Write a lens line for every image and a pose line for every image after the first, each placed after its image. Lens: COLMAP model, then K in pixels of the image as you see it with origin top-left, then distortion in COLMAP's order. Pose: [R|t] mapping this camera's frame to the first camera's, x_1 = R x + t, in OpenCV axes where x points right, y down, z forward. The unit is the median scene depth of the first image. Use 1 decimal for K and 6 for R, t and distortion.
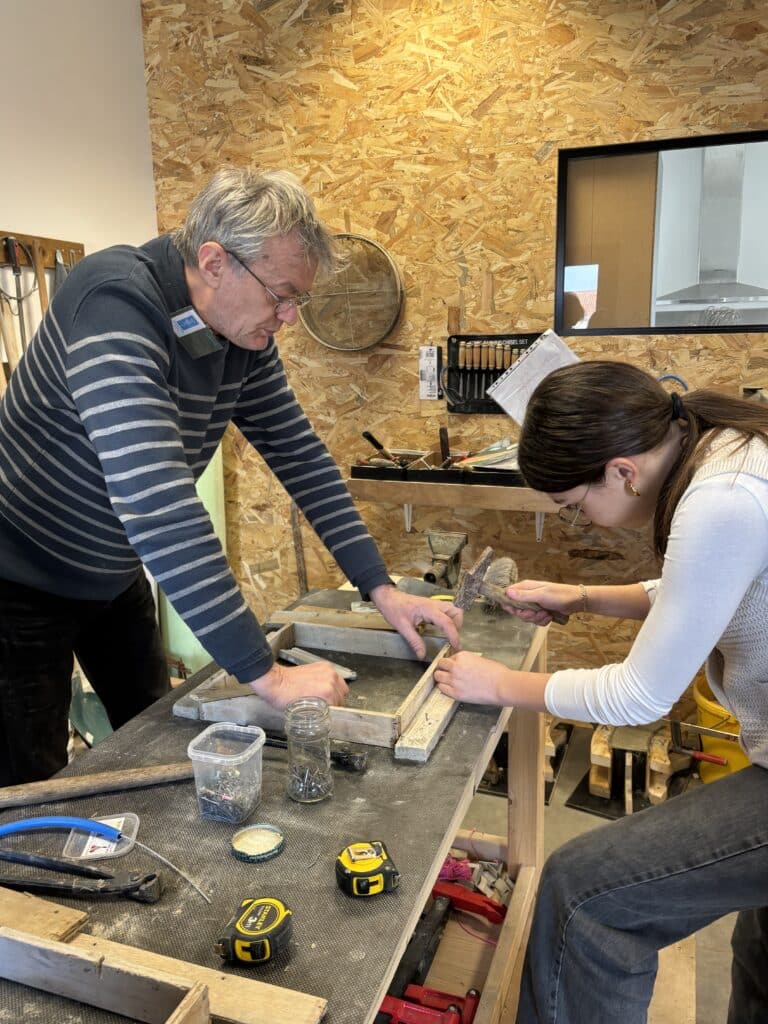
lens RADIAL K [[805.9, 0, 390.3], [0, 805.9, 507.1], [0, 0, 1]] dist [0.040193, -0.042765]
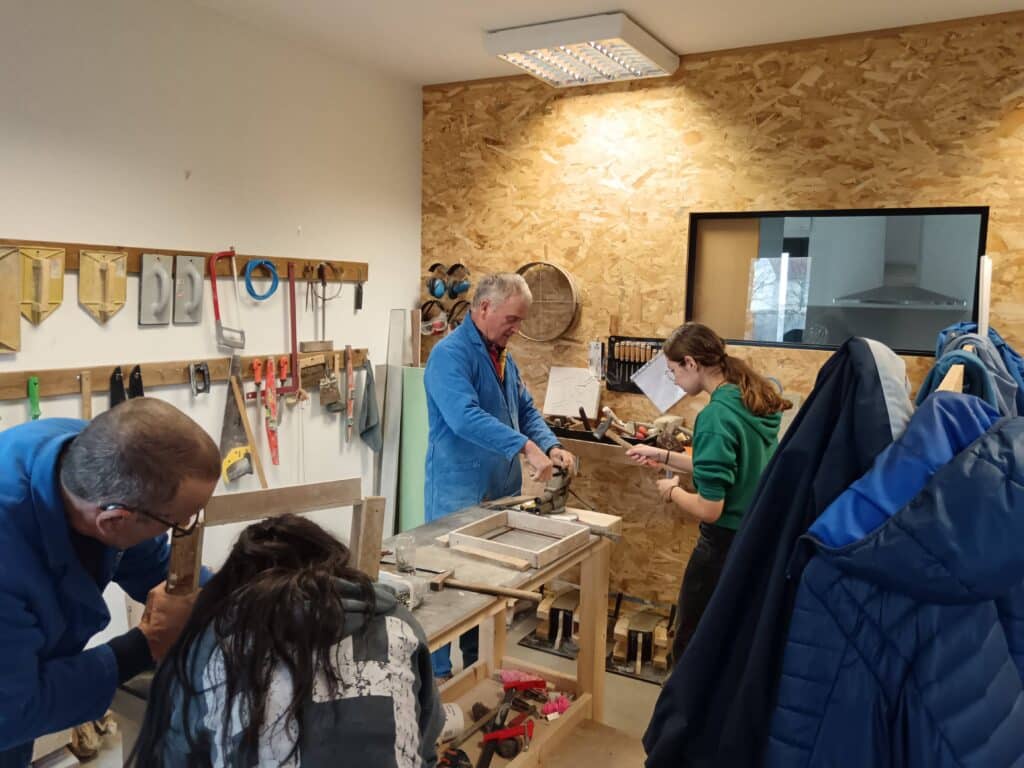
lens RADIAL K [[808.5, 0, 513.4], [0, 808.5, 382.7], [0, 0, 1]] dist [-0.017404, 0.012918]
pose [[0.977949, 0.067208, -0.197732, 0.193723], [-0.084419, 0.993219, -0.079934, -0.007681], [0.191019, 0.094864, 0.976992, -0.383323]]
